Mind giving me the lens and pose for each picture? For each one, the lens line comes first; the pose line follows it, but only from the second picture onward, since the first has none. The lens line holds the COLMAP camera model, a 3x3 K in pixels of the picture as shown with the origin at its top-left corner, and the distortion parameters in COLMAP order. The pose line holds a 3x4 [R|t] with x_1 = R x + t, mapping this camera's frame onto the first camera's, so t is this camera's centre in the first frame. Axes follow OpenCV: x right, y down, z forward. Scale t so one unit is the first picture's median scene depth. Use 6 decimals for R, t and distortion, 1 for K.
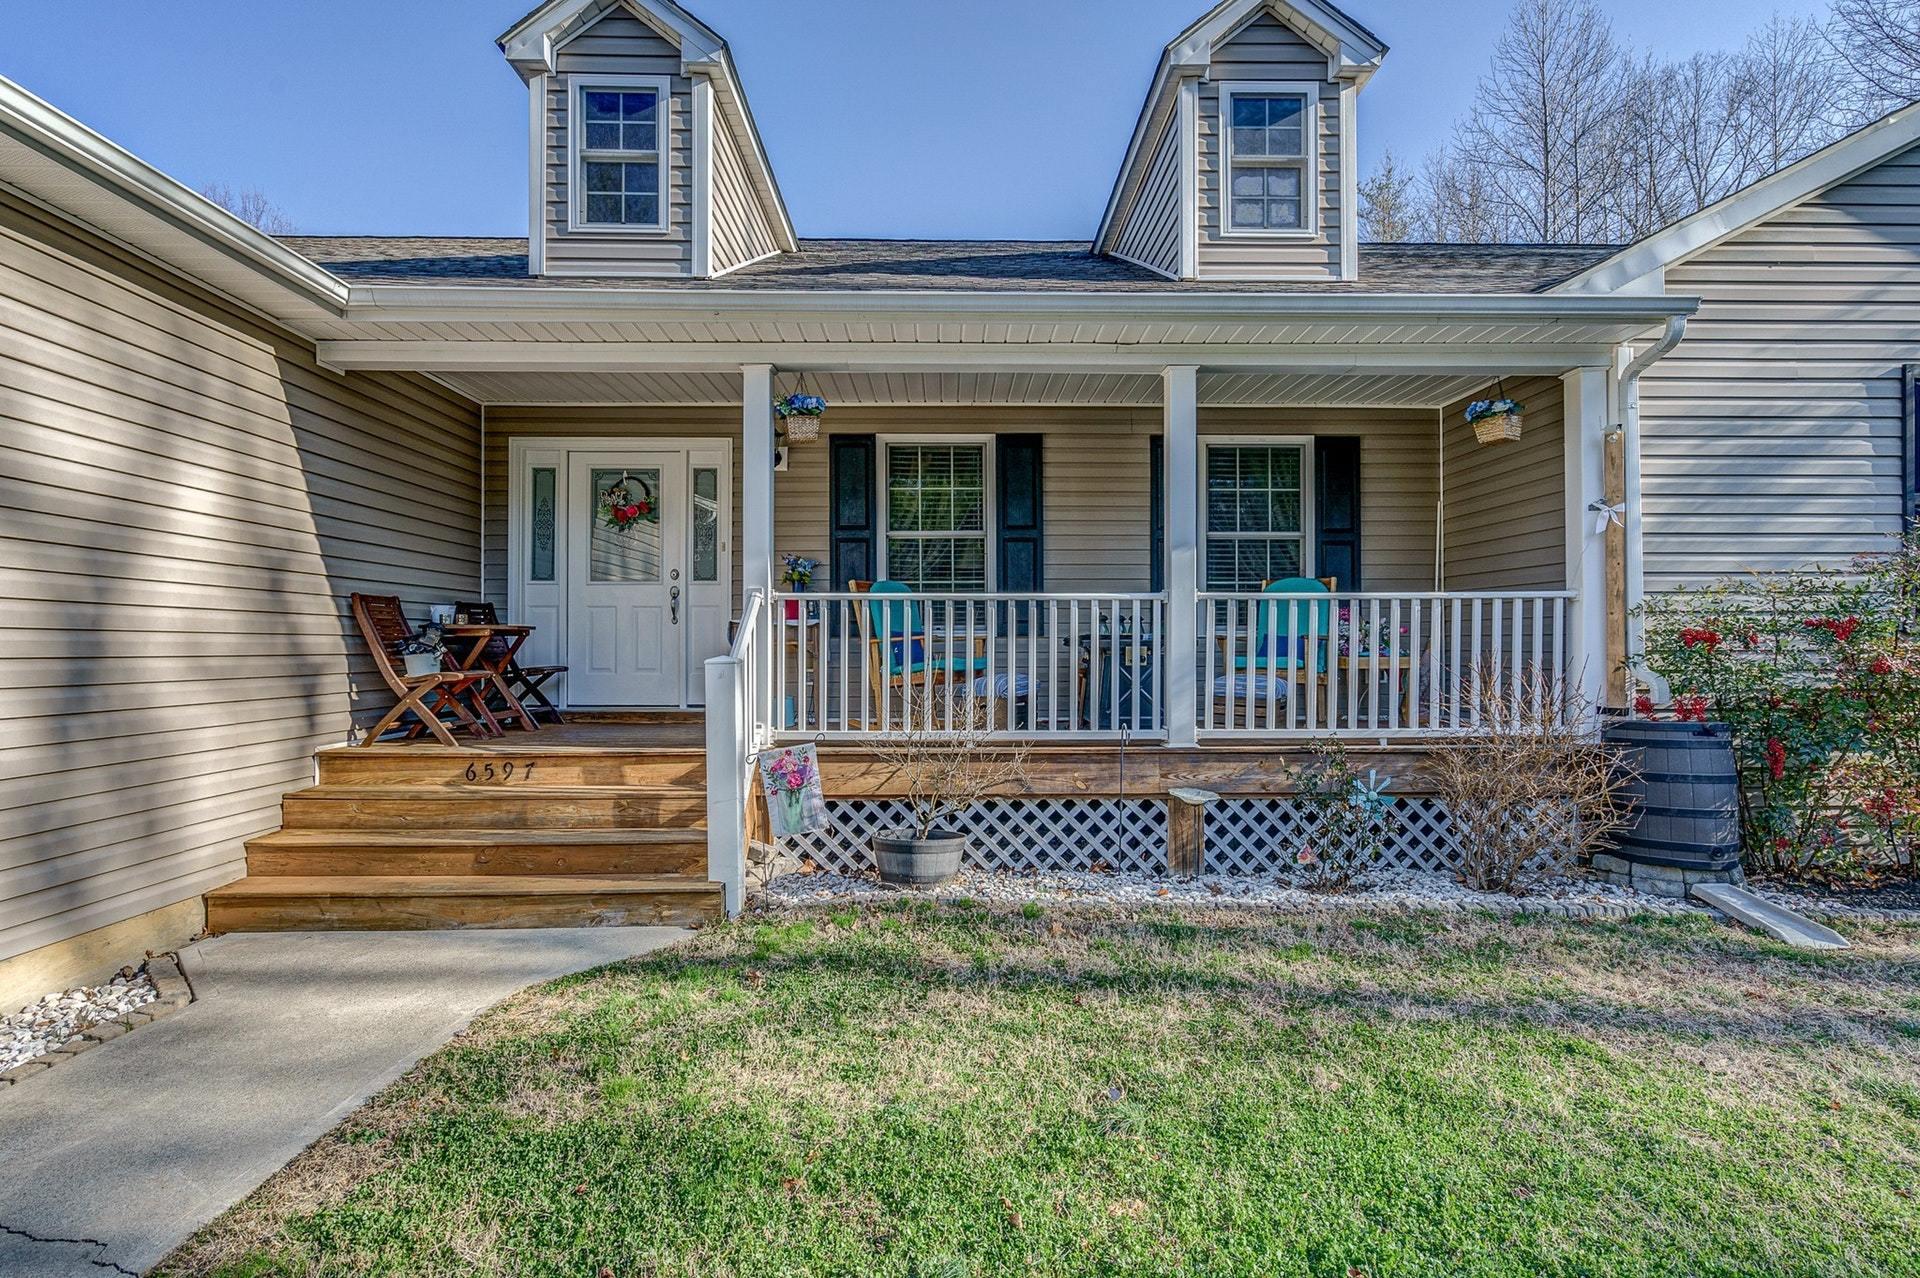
lens RADIAL K [[871.8, 0, 950.9], [0, 871.8, 630.4], [0, 0, 1]] dist [0.003950, -0.002956]
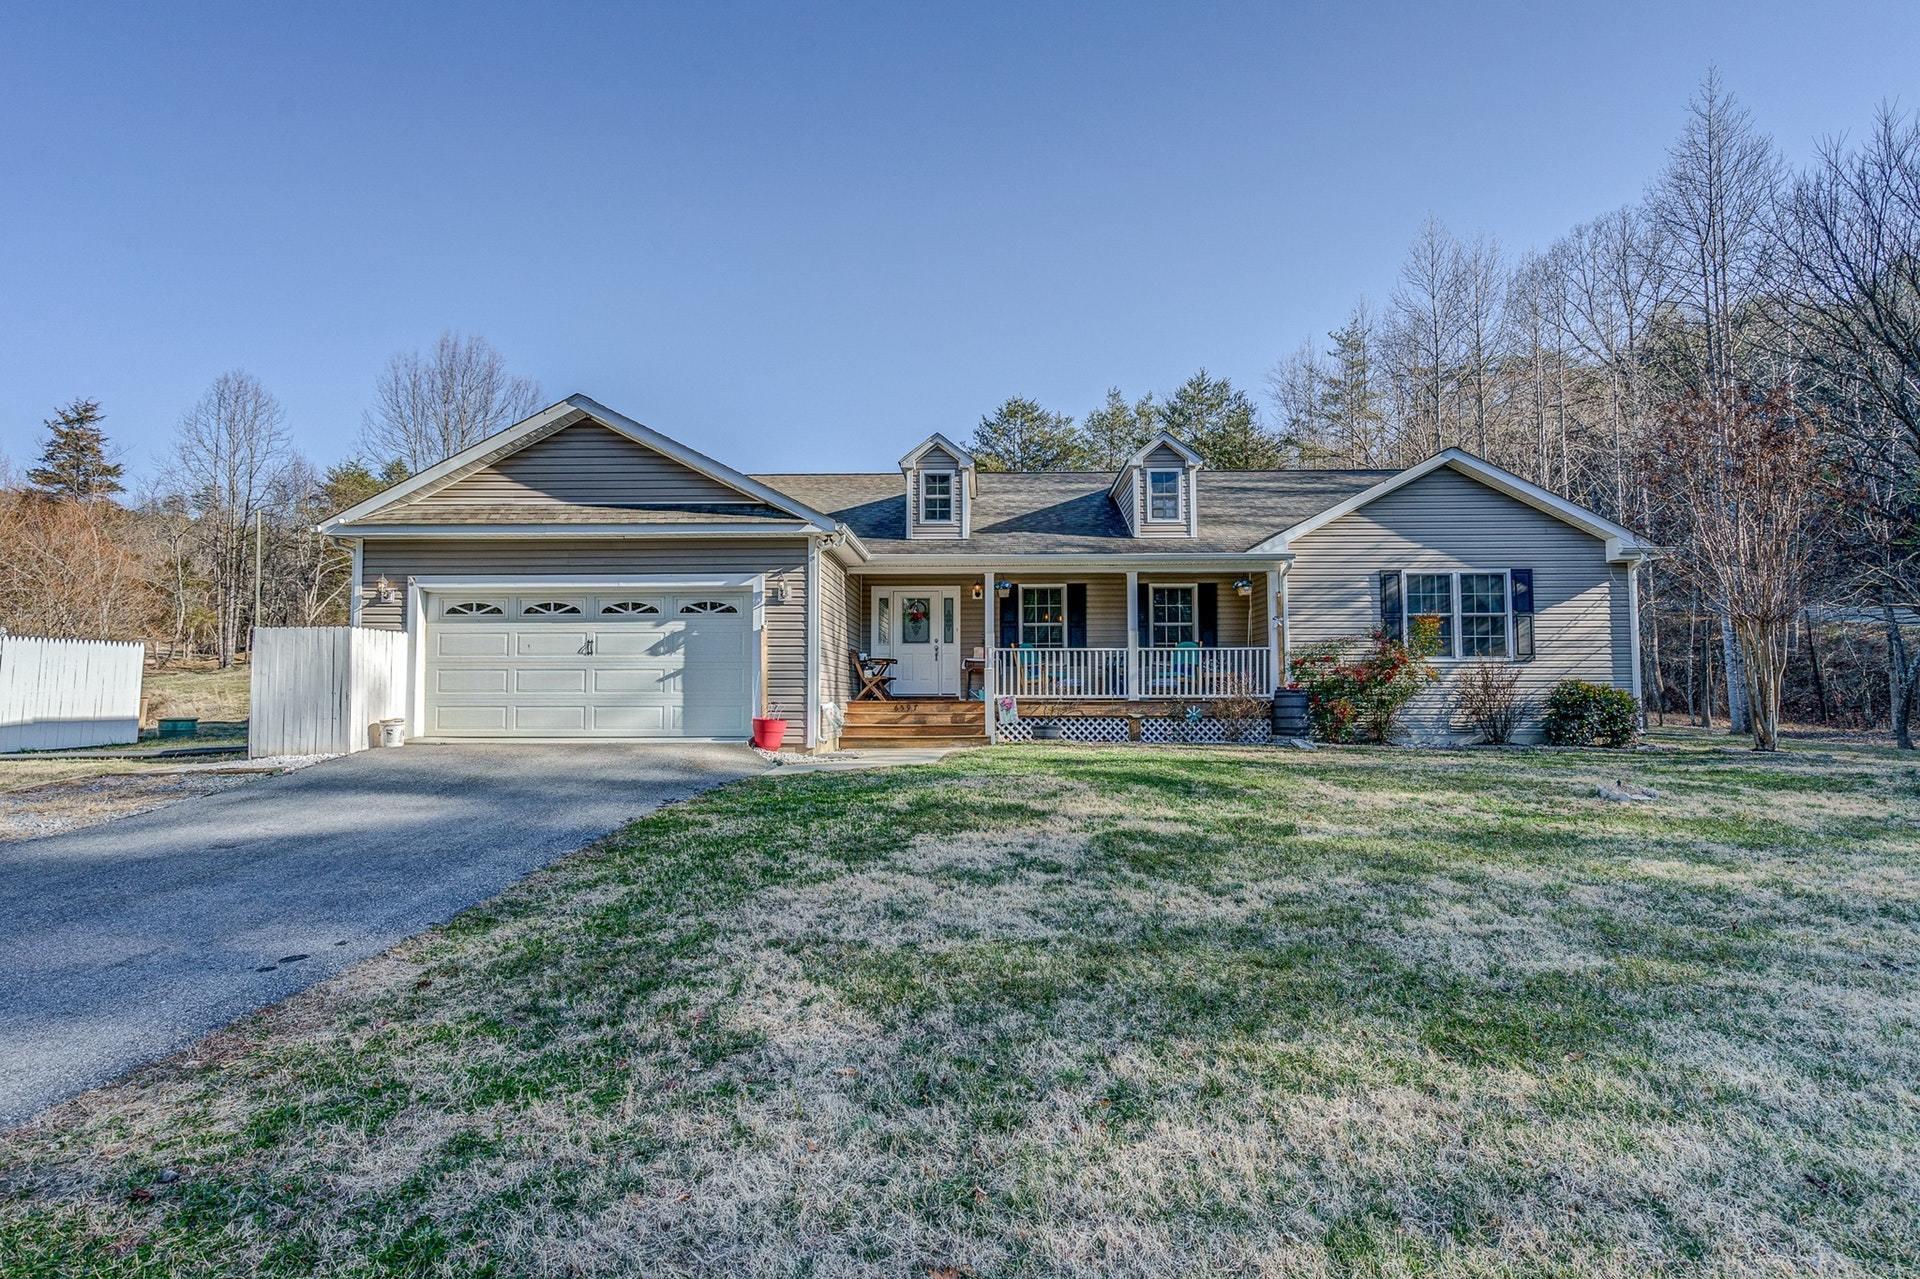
lens RADIAL K [[871.8, 0, 972.6], [0, 871.8, 634.1], [0, 0, 1]] dist [0.003950, -0.002956]
pose [[0.999461, -0.002051, -0.032752, -0.168691], [0.000275, 0.998533, -0.054143, 0.064104], [0.032815, 0.054104, 0.997996, -1.835616]]
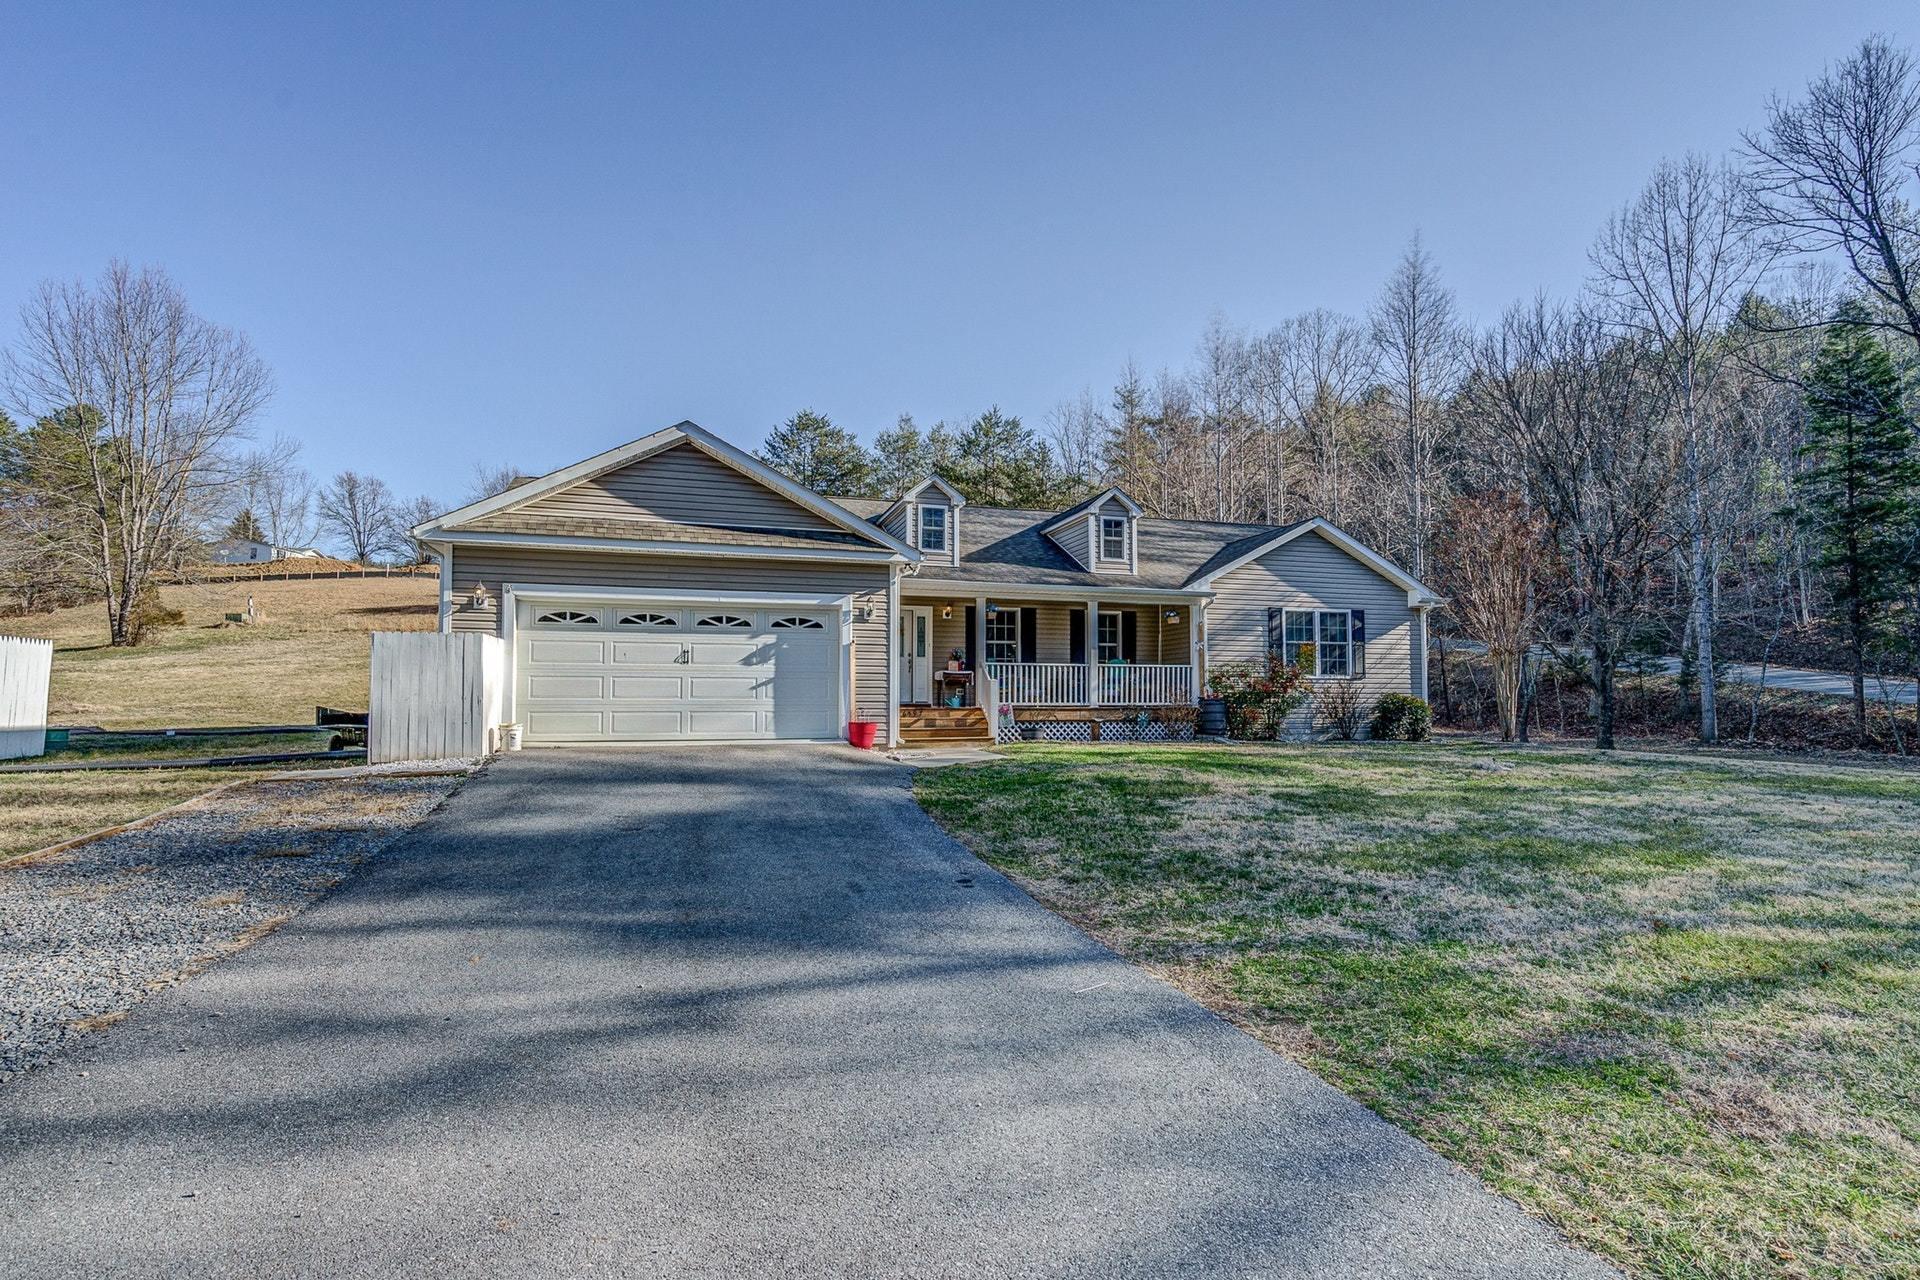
lens RADIAL K [[871.8, 0, 958.9], [0, 871.8, 648.0], [0, 0, 1]] dist [0.003950, -0.002956]
pose [[0.963388, 0.019315, 0.267416, -1.147459], [-0.005878, 0.998684, -0.050956, 0.070373], [-0.268048, 0.047518, 0.962233, -2.148718]]
